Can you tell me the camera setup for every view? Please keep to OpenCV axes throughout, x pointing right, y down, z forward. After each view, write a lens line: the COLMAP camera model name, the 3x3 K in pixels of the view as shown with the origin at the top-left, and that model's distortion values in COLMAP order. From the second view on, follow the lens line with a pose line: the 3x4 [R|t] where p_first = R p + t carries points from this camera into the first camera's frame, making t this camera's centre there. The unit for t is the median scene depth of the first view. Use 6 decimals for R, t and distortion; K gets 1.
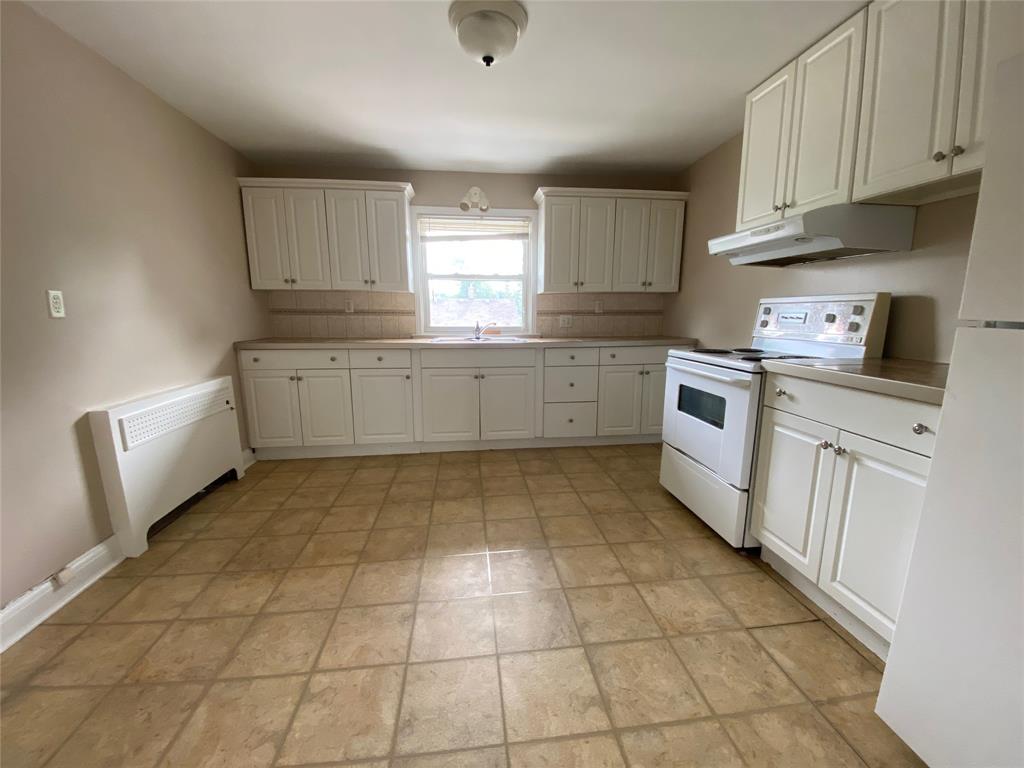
lens RADIAL K [[411.5, 0, 512.0], [0, 411.5, 384.0], [0, 0, 1]] dist [0.050665, -0.038133]
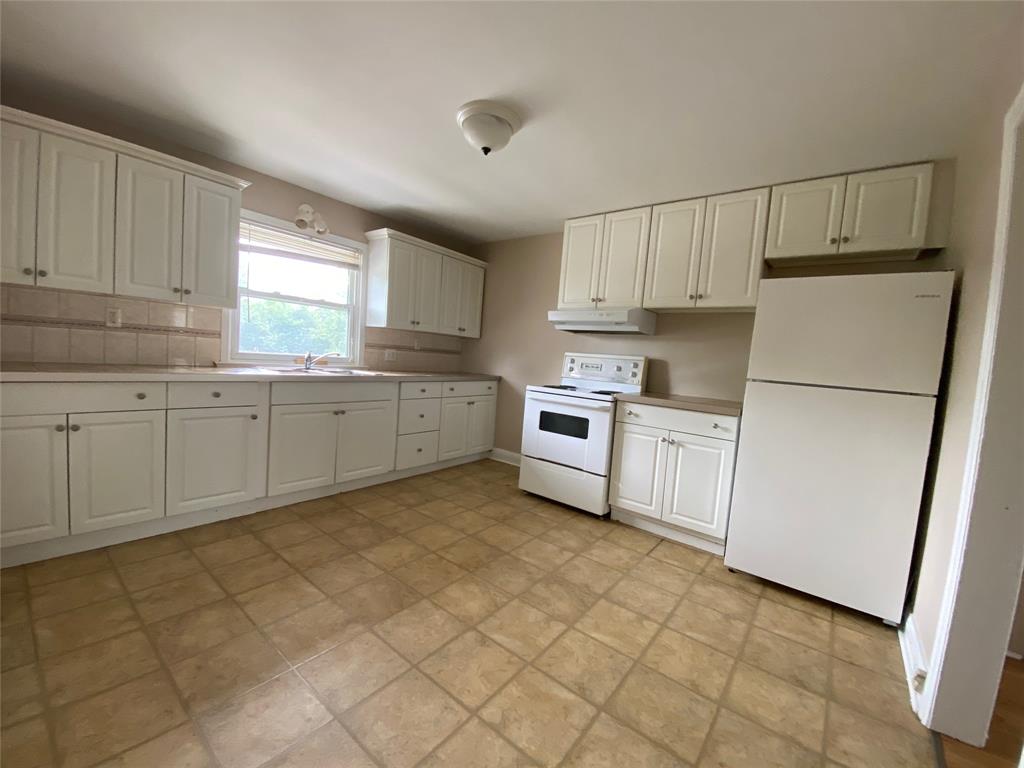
lens RADIAL K [[411.5, 0, 512.0], [0, 411.5, 384.0], [0, 0, 1]] dist [0.050665, -0.038133]
pose [[0.706422, 0.005011, 0.707773, -0.532090], [0.044500, 0.997682, -0.051479, -0.018943], [-0.706391, 0.067862, 0.704562, 0.084134]]
